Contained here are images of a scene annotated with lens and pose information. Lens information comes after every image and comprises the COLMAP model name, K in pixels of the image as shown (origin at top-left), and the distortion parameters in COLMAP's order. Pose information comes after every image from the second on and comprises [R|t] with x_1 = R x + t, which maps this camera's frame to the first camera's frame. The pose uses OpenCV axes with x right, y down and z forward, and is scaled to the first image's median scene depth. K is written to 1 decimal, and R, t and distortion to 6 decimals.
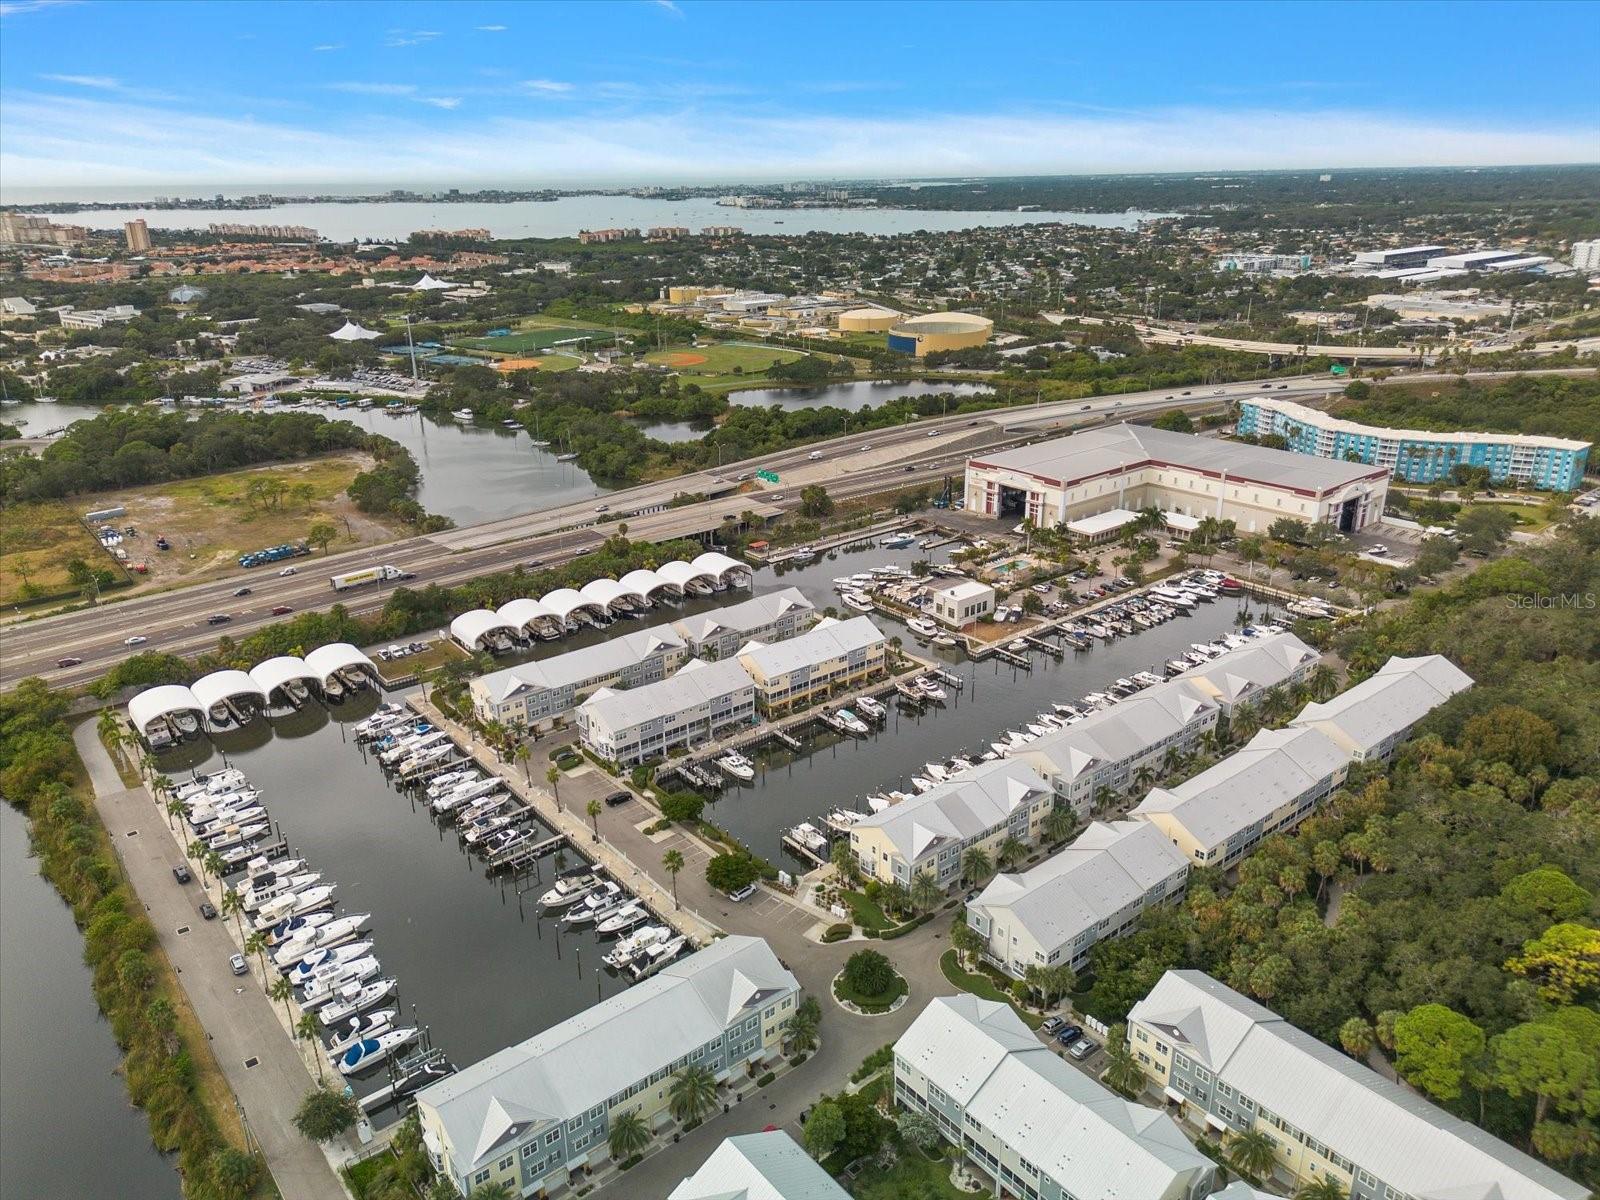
lens RADIAL K [[1106.8, 0, 802.9], [0, 1106.8, 605.2], [0, 0, 1]] dist [0.047163, -0.027669]
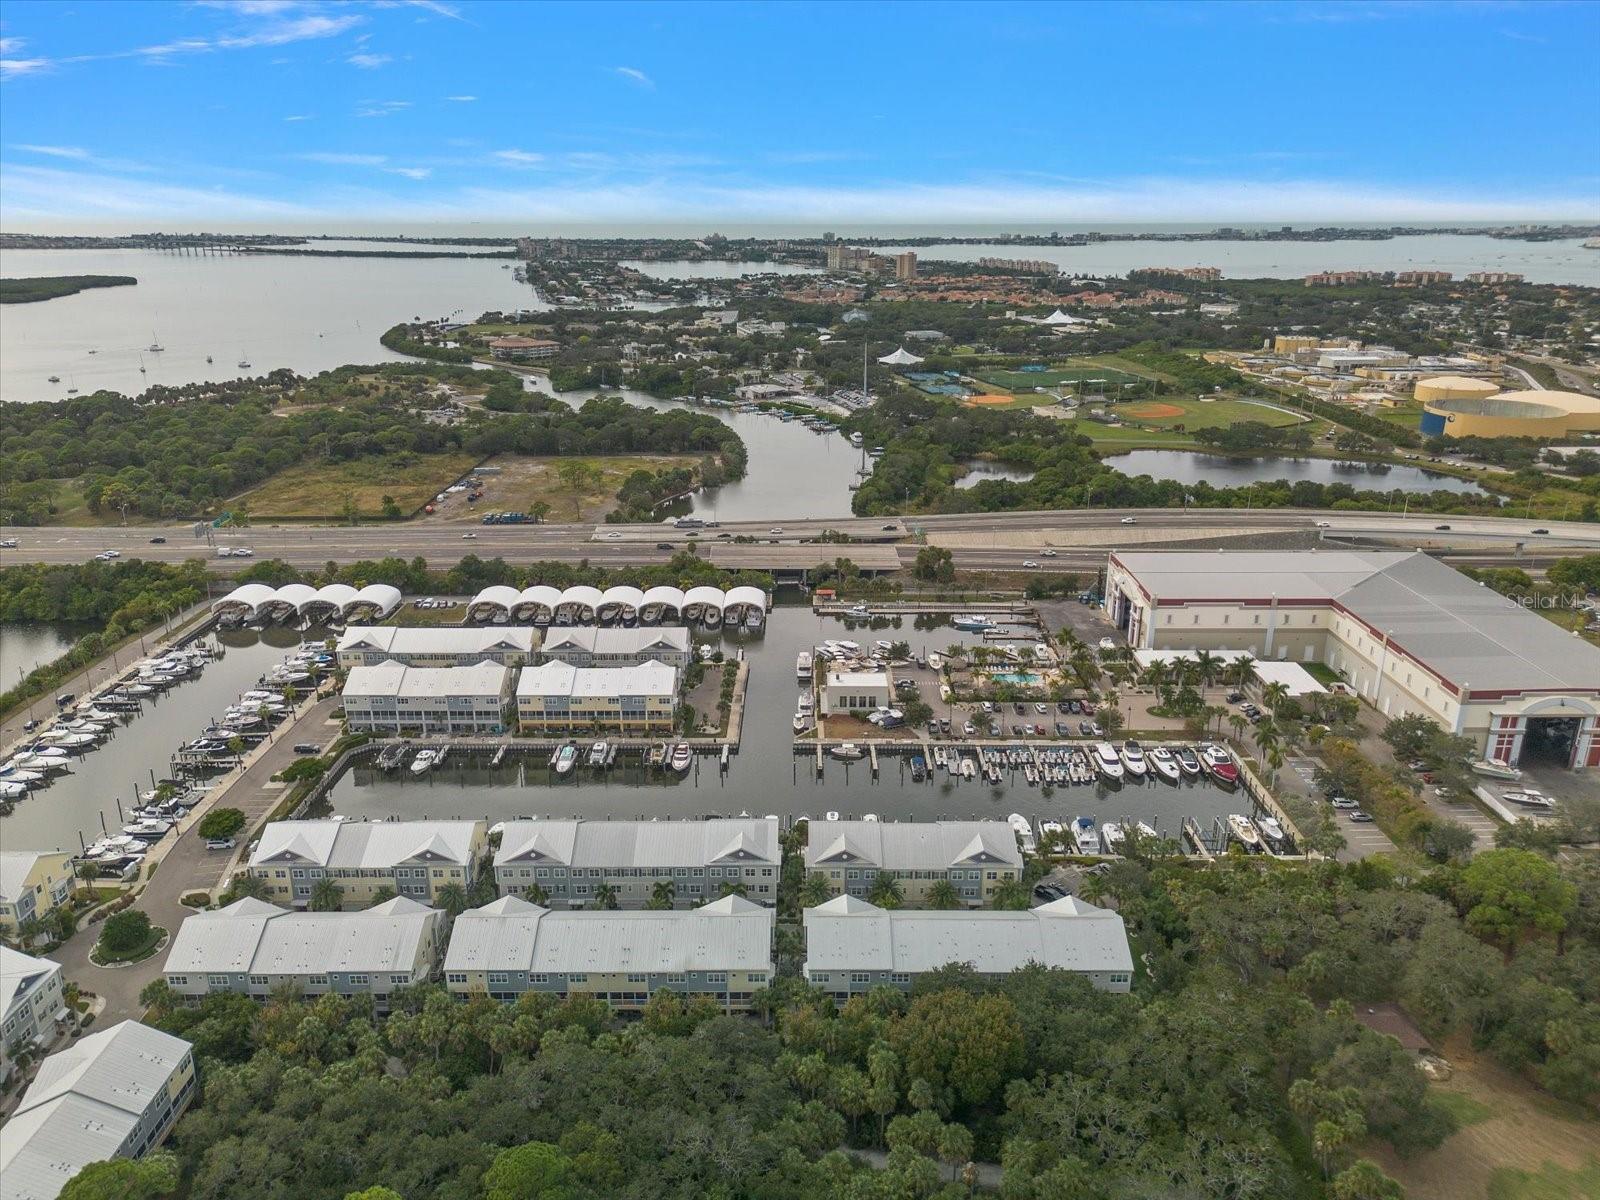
lens RADIAL K [[1106.8, 0, 804.5], [0, 1106.8, 599.0], [0, 0, 1]] dist [0.047163, -0.027669]
pose [[0.775893, 0.213557, -0.593619, 0.571021], [-0.233997, 0.971261, 0.043568, -0.095413], [0.585863, 0.105102, 0.803566, 0.225455]]
